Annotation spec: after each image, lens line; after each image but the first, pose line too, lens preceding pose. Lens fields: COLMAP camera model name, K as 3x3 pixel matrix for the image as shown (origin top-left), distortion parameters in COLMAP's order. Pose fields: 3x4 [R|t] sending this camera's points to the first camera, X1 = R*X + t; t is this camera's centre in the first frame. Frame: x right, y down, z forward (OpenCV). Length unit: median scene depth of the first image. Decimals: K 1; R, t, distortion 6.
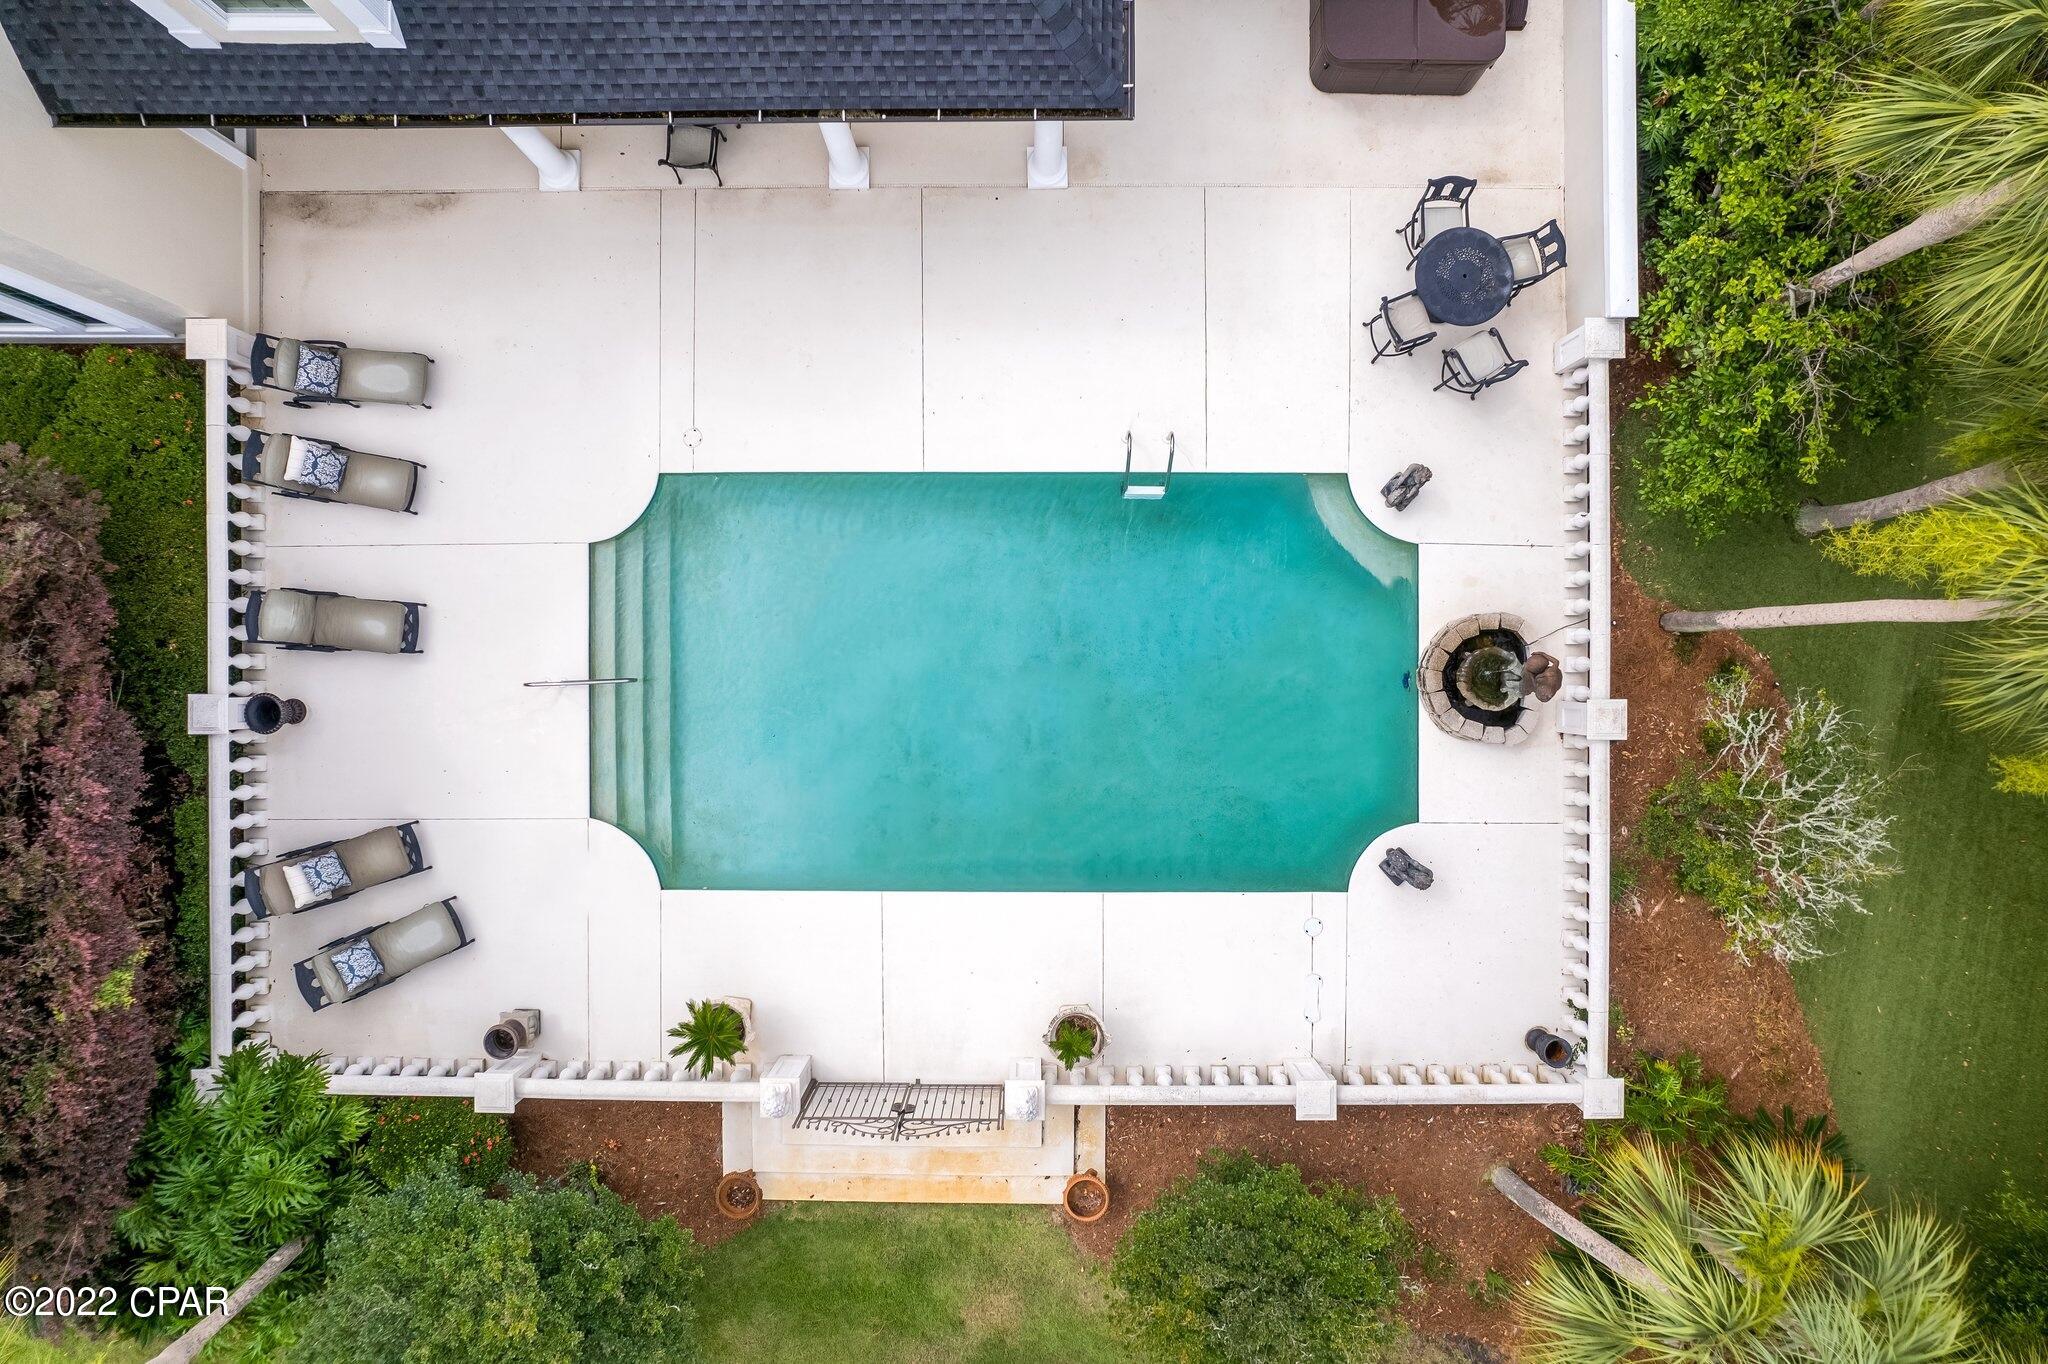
lens RADIAL K [[1303.6, 0, 1021.6], [0, 1303.6, 679.0], [0, 0, 1]] dist [-0.062679, 0.050922]
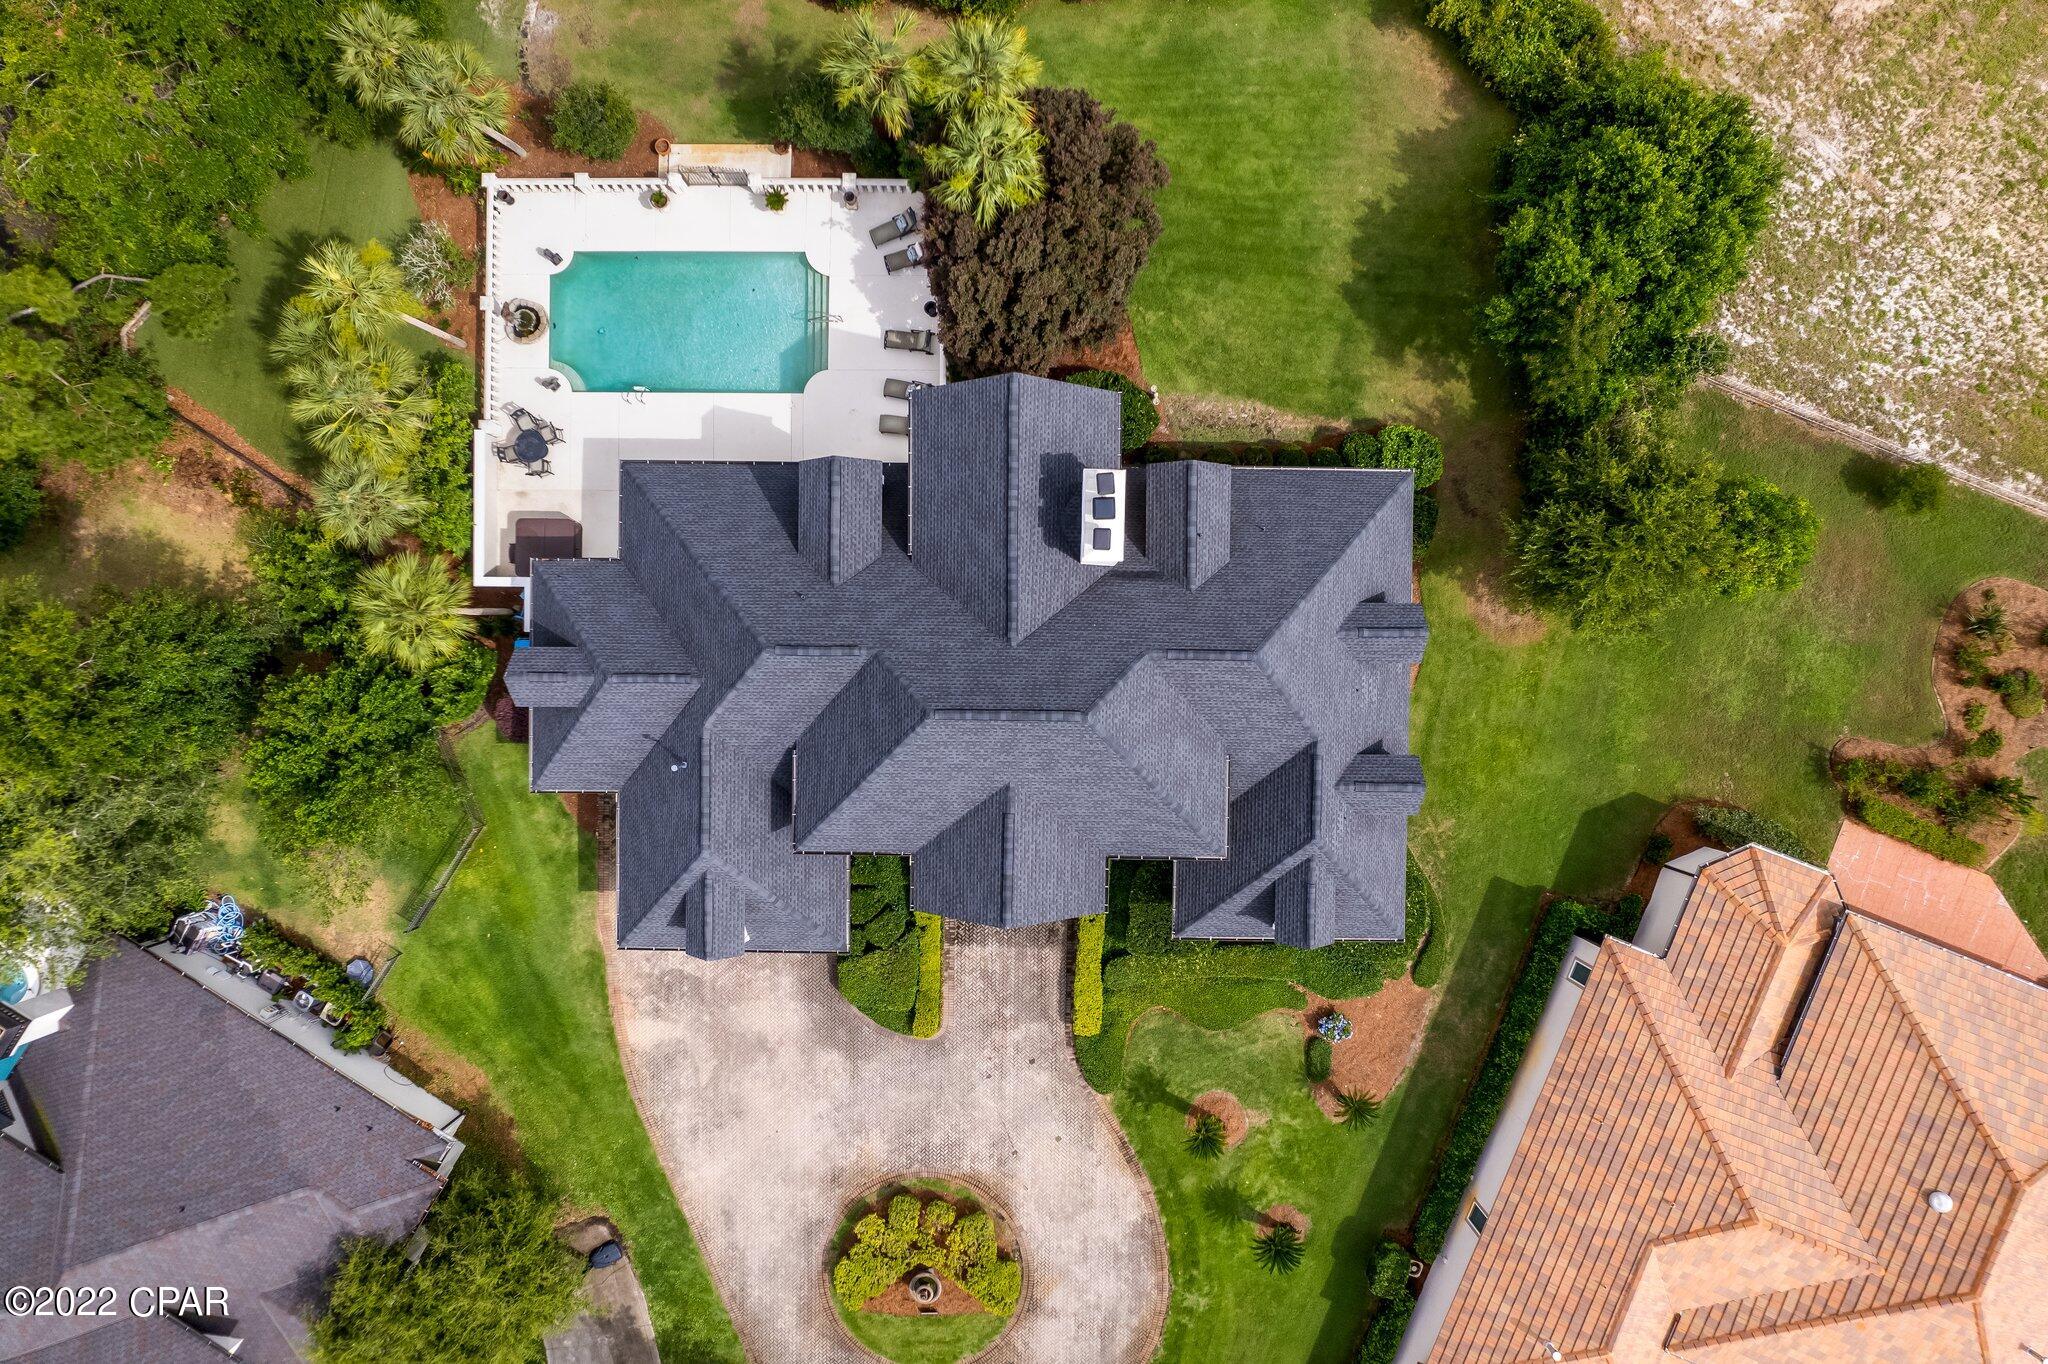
lens RADIAL K [[1303.6, 0, 1019.7], [0, 1303.6, 679.7], [0, 0, 1]] dist [-0.062679, 0.050922]
pose [[-0.999444, -0.014880, 0.029851, -0.884085], [0.014099, -0.999557, -0.026229, -0.736410], [0.030228, -0.025794, 0.999210, -1.967767]]
